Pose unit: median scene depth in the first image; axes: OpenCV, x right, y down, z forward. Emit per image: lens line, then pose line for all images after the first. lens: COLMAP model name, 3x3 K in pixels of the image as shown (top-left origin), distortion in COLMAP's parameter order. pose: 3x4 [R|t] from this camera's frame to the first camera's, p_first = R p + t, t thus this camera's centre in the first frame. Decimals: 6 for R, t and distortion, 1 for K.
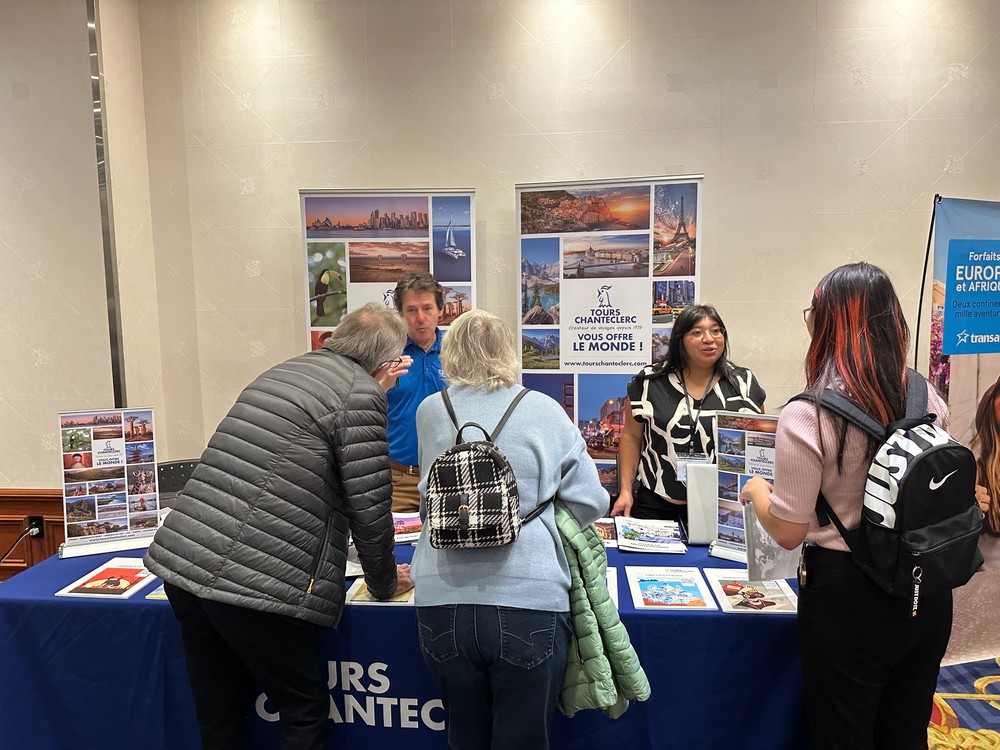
lens RADIAL K [[698.7, 0, 497.3], [0, 698.7, 380.7], [0, 0, 1]] dist [0.091962, -0.114373]
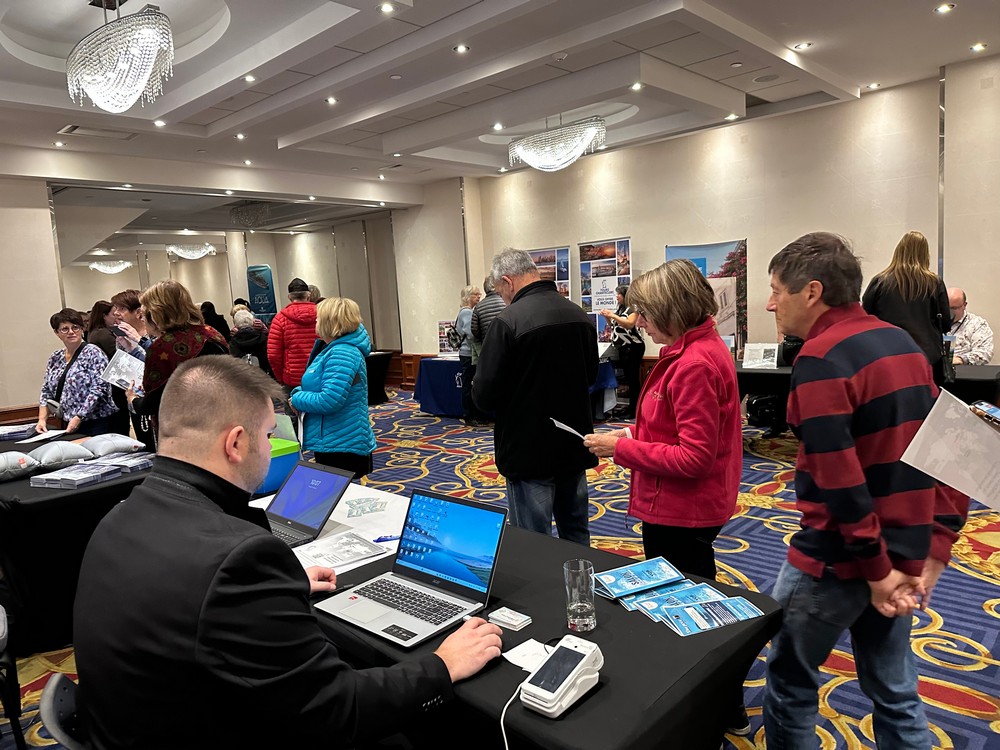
lens RADIAL K [[698.7, 0, 497.3], [0, 698.7, 380.7], [0, 0, 1]] dist [0.091962, -0.114373]
pose [[0.769840, 0.047953, -0.636433, 1.528739], [-0.033350, 0.998834, 0.034918, 0.164005], [0.637365, -0.005656, 0.770541, -1.283852]]
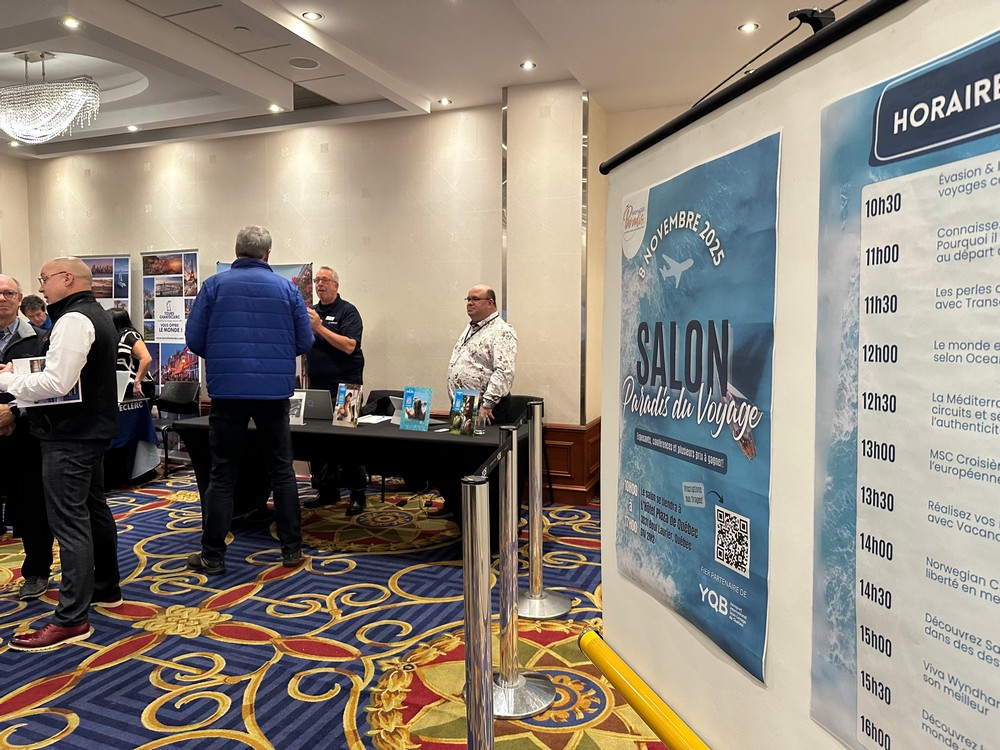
lens RADIAL K [[708.1, 0, 500.0], [0, 708.1, 375.0], [0, 0, 1]] dist [0.001358, -0.006793]
pose [[0.947620, 0.045972, -0.316074, 1.740352], [-0.061993, 0.997242, -0.040815, 0.108045], [0.313326, 0.058271, 0.947856, -0.663370]]
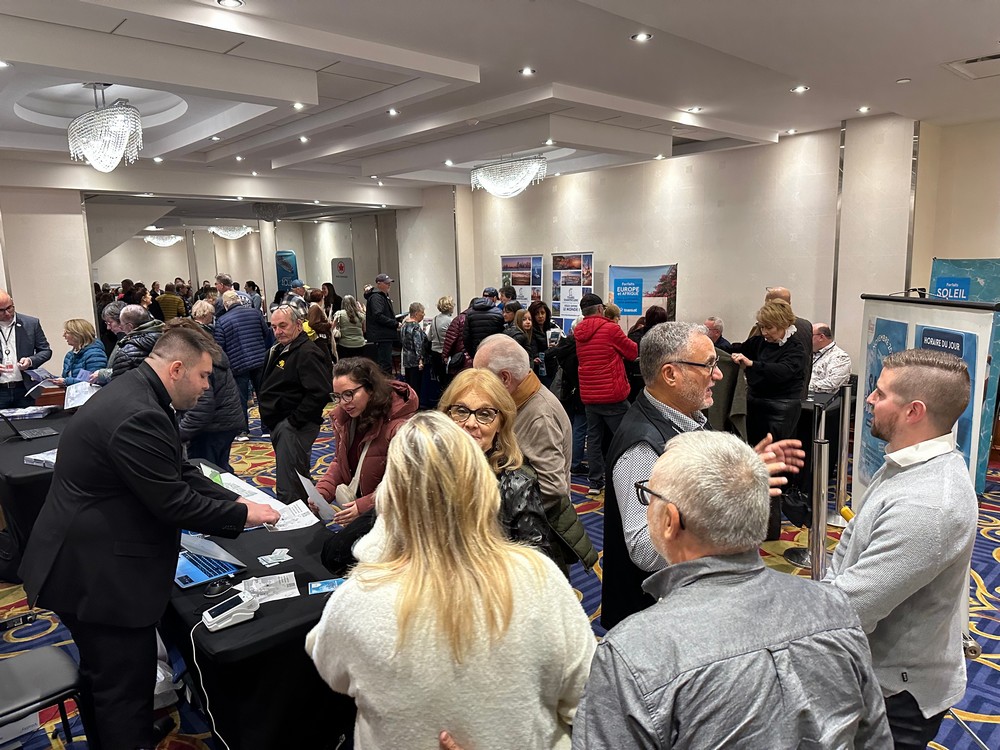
lens RADIAL K [[703.5, 0, 510.6], [0, 703.5, 384.6], [0, 0, 1]] dist [0.110942, -0.189171]
pose [[0.720609, 0.114706, -0.683787, 2.000767], [-0.074934, 0.993328, 0.087662, 0.022920], [0.689280, -0.011931, 0.724397, -1.282279]]
